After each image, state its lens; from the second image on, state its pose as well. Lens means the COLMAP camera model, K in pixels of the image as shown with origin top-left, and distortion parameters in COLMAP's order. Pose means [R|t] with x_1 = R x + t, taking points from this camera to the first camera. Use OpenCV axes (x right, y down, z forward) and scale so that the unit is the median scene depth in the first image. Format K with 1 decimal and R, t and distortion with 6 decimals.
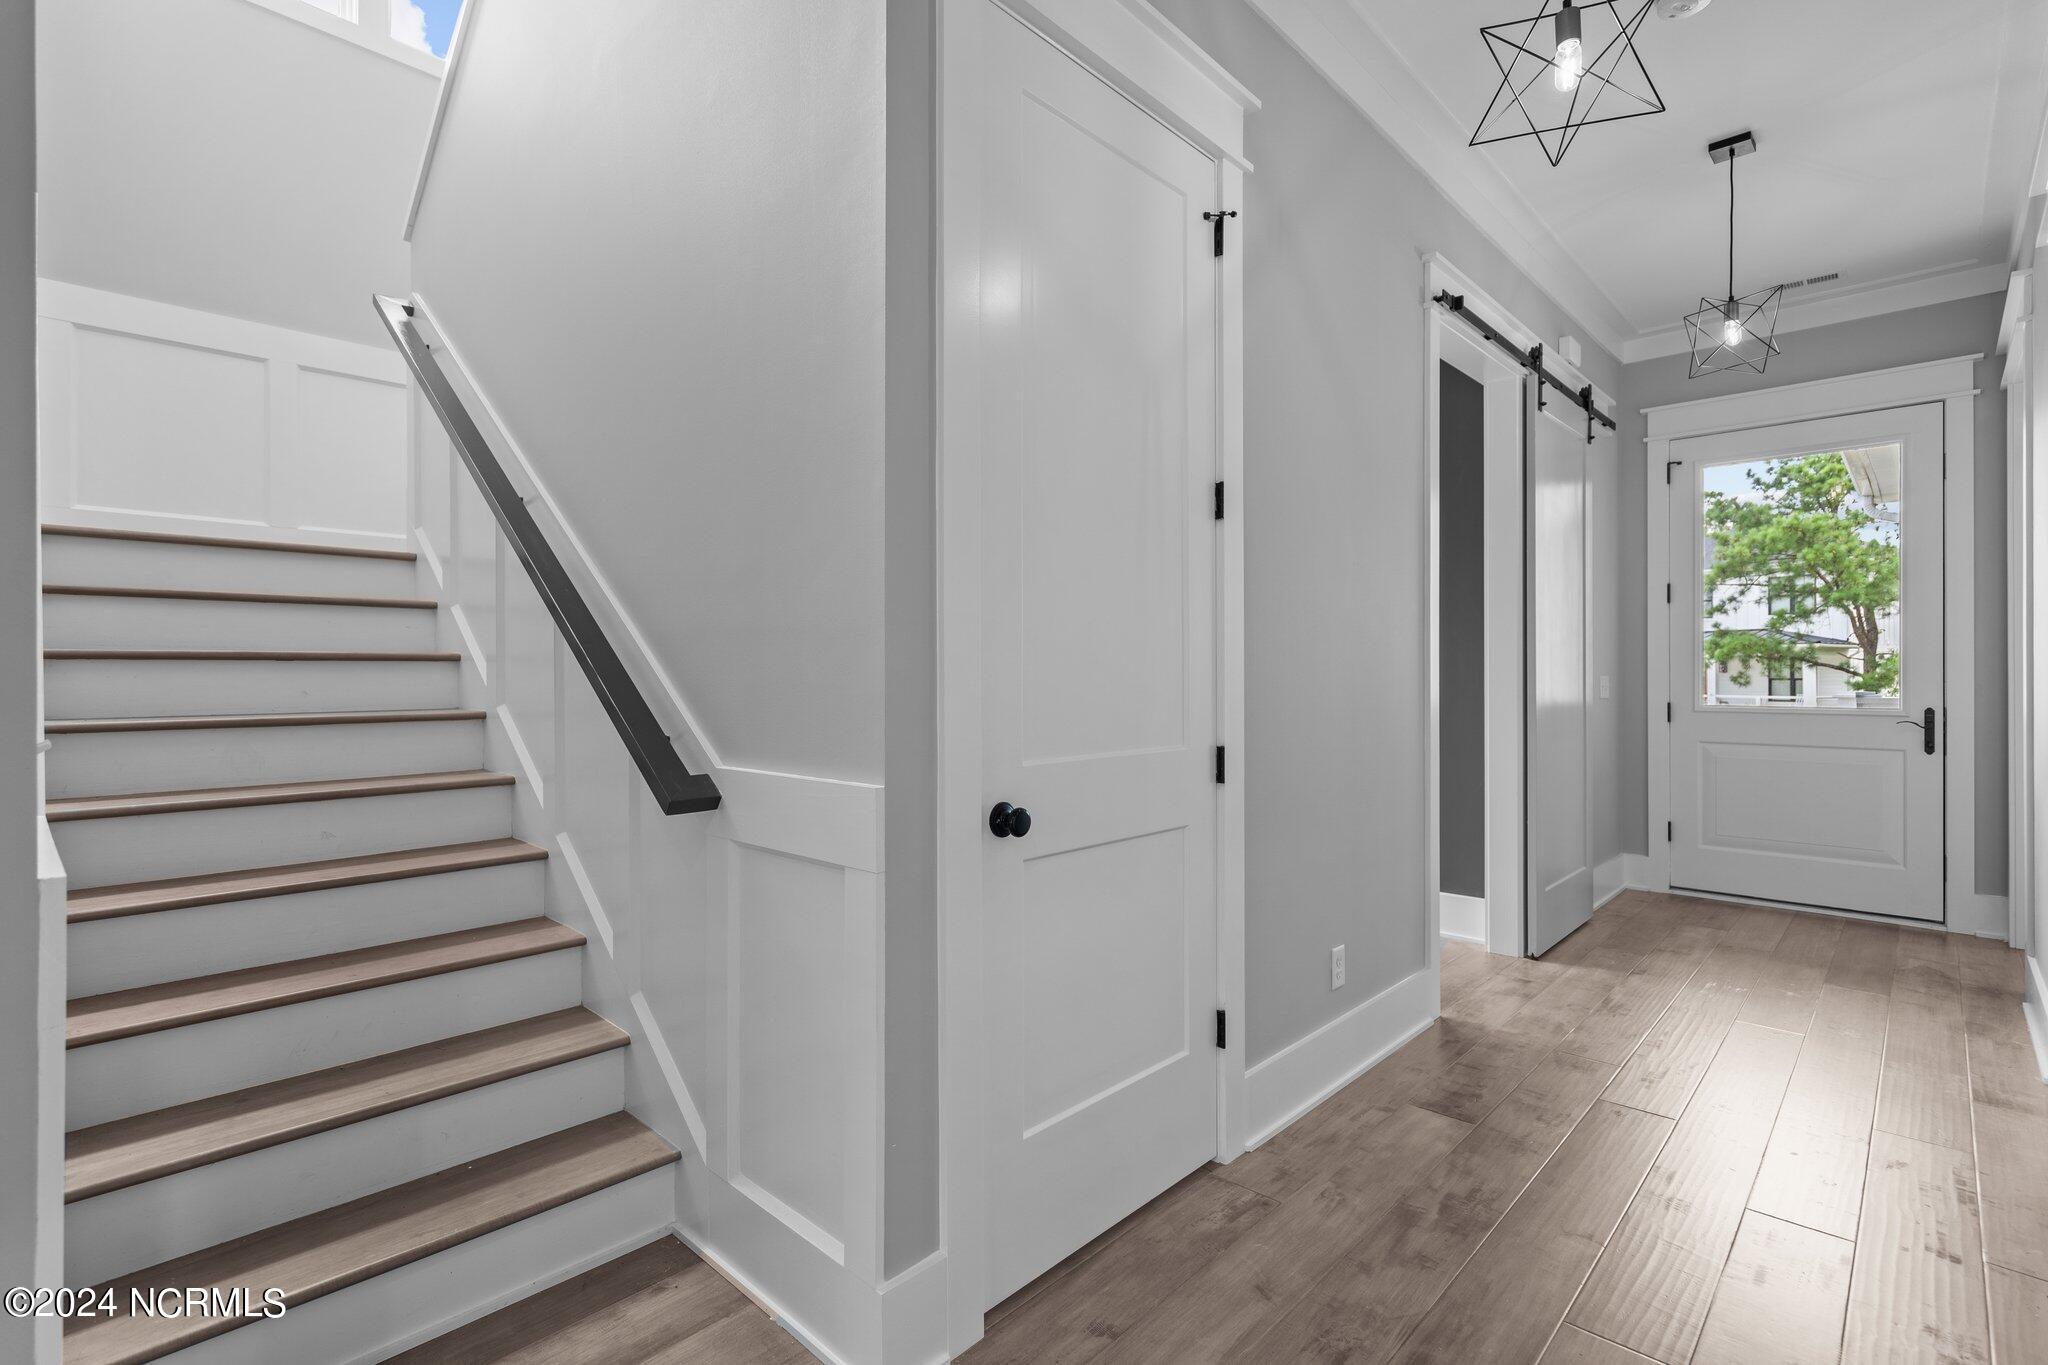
lens RADIAL K [[949.9, 0, 1035.8], [0, 949.9, 676.5], [0, 0, 1]] dist [-0.002282, 0.000270]
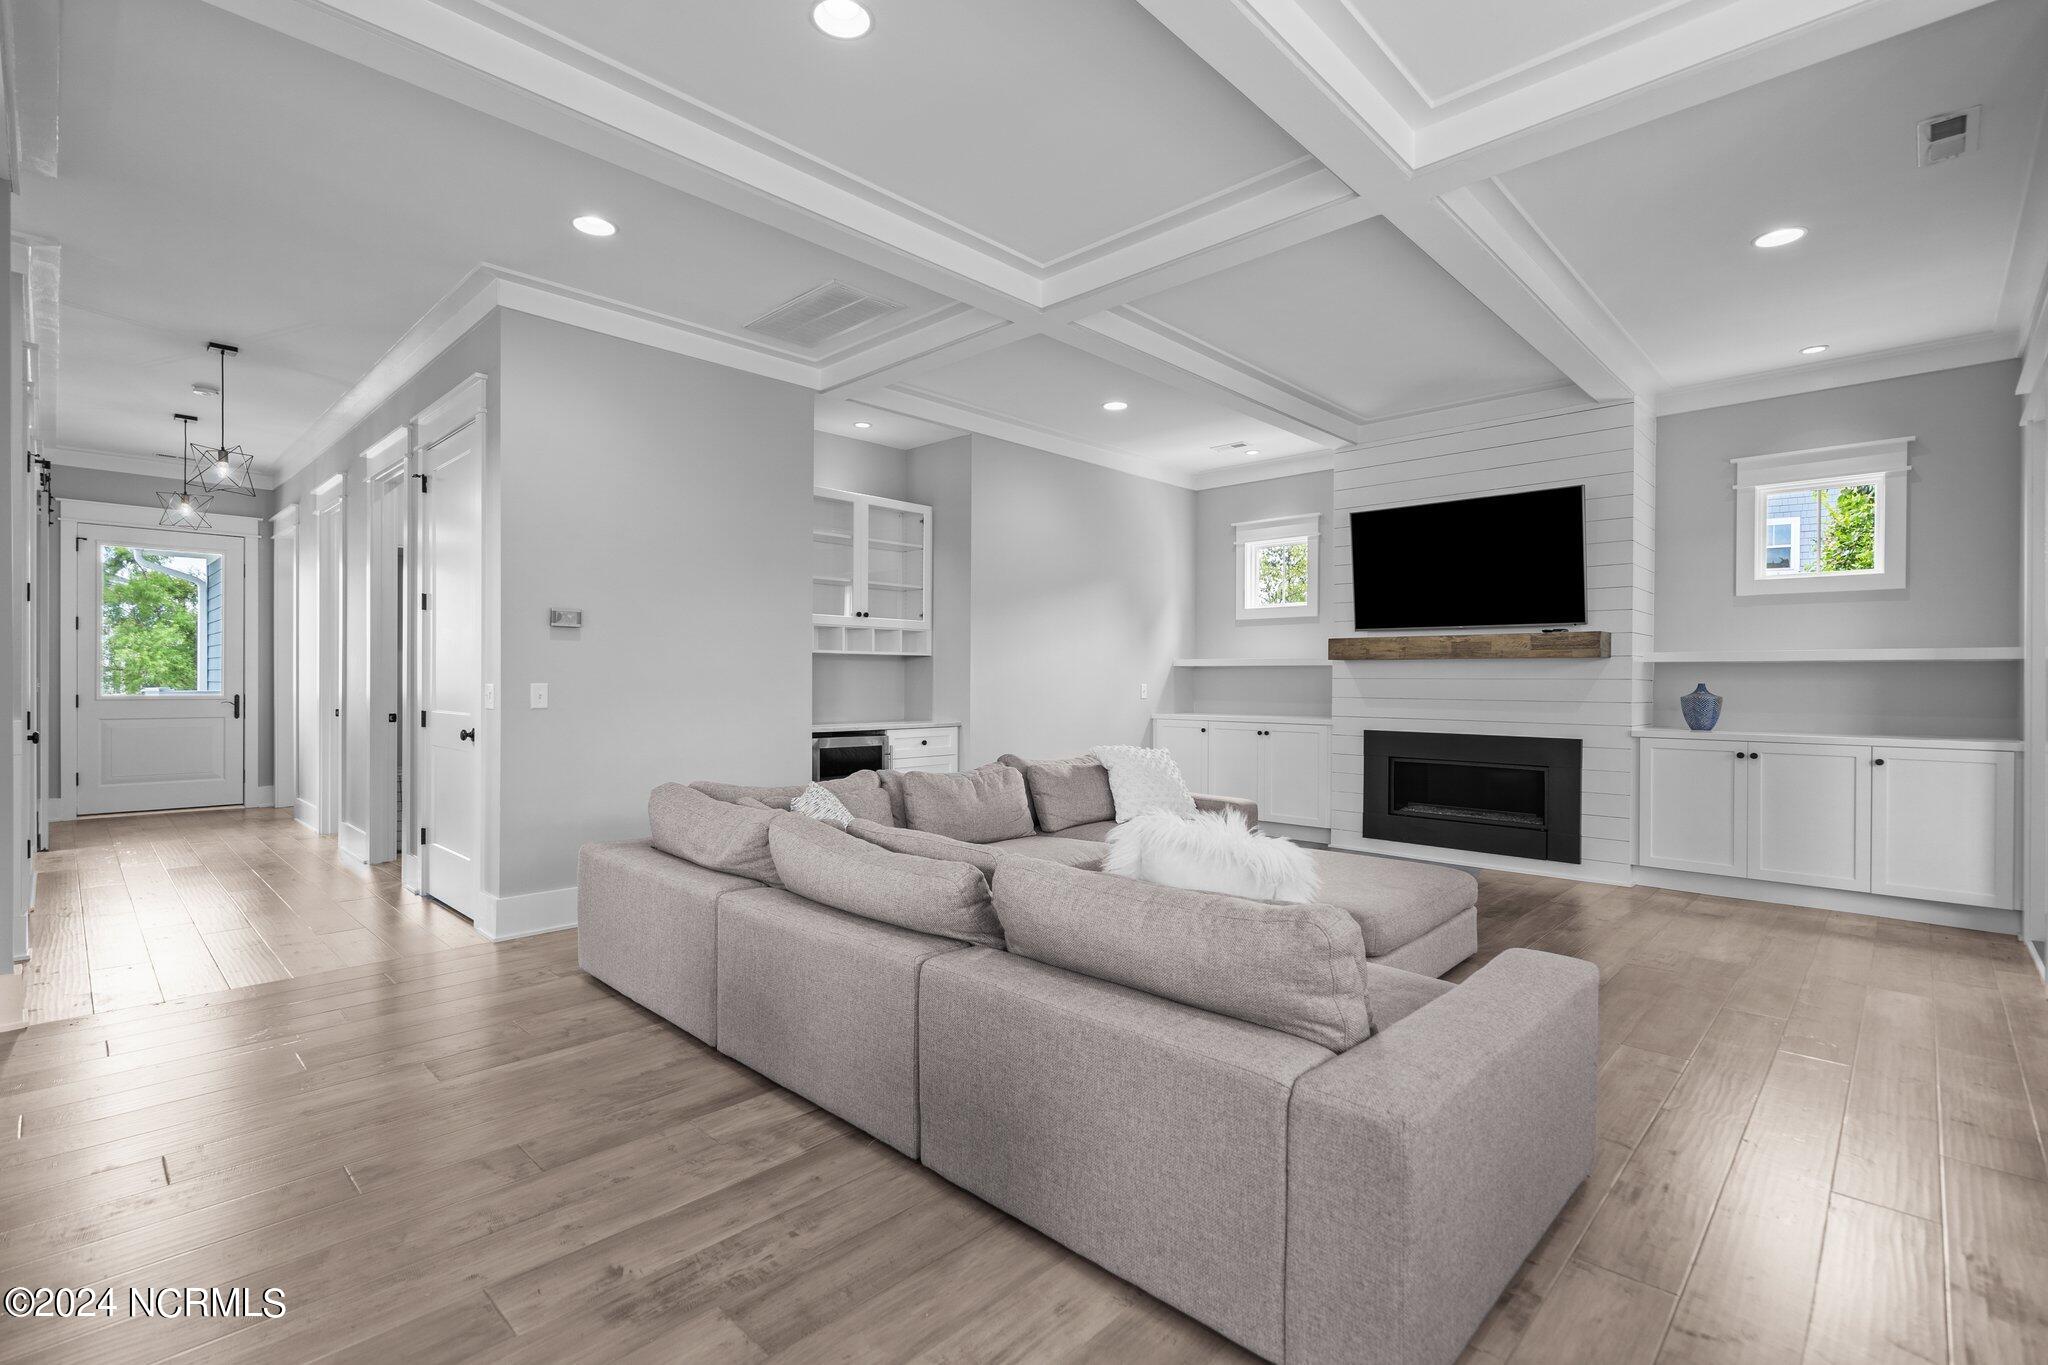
lens RADIAL K [[949.9, 0, 1012.8], [0, 949.9, 684.5], [0, 0, 1]] dist [-0.002282, 0.000270]
pose [[0.017338, -0.003072, 0.999845, -0.989066], [-0.004754, 0.999984, 0.003155, -0.000928], [-0.999838, -0.004808, 0.017323, -0.632687]]
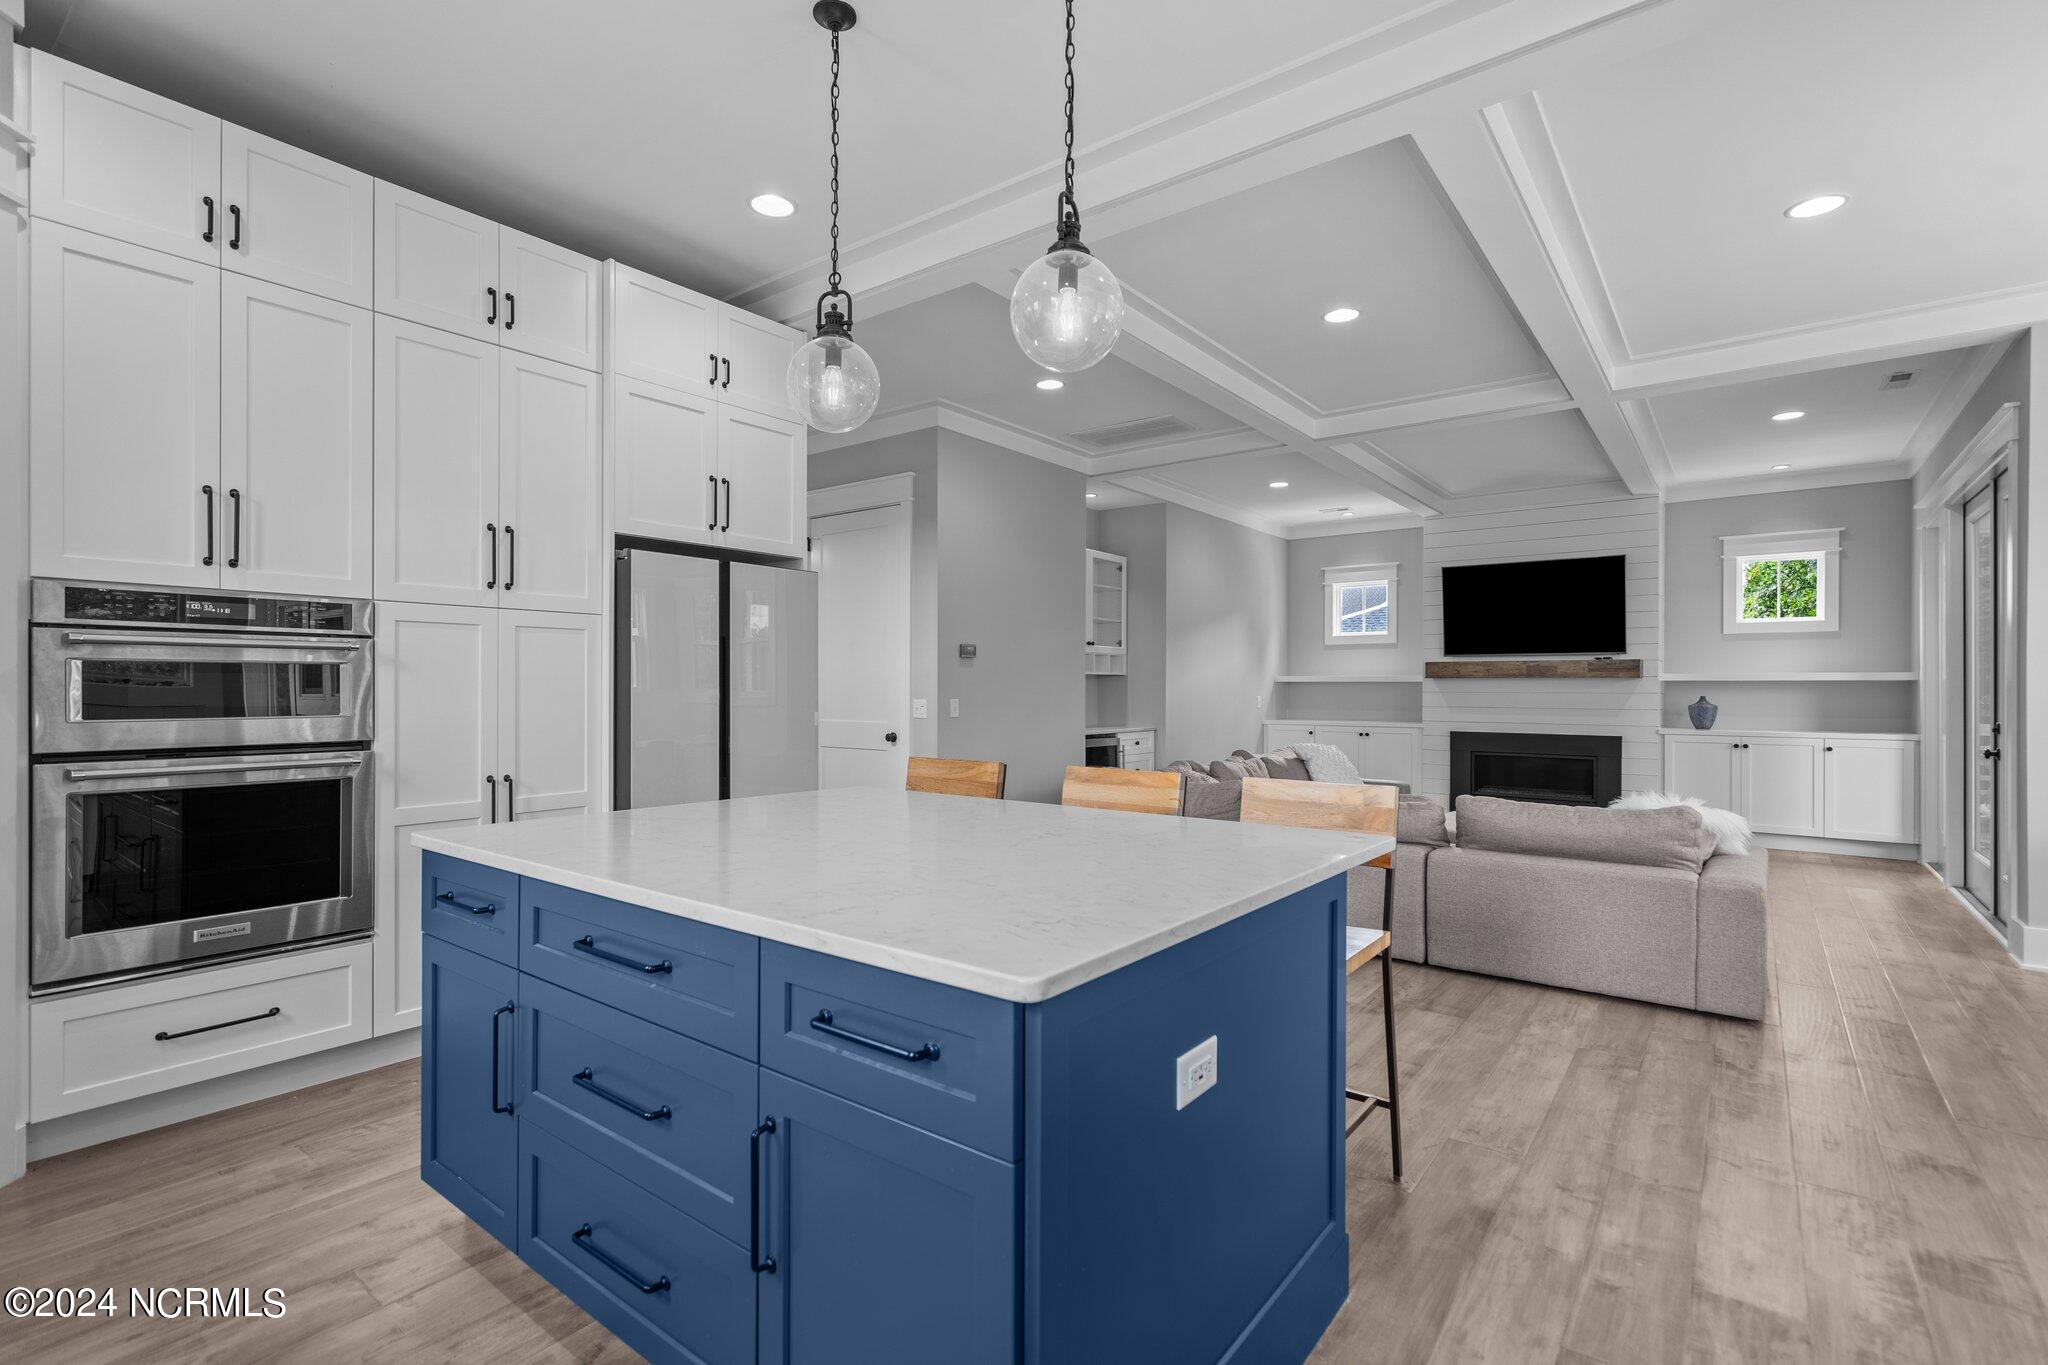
lens RADIAL K [[949.9, 0, 1022.9], [0, 949.9, 693.0], [0, 0, 1]] dist [-0.002282, 0.000270]
pose [[-0.088408, -0.003036, 0.996080, -1.393731], [-0.002936, 0.999992, 0.002787, -0.010000], [-0.996080, -0.002678, -0.088416, -0.069565]]
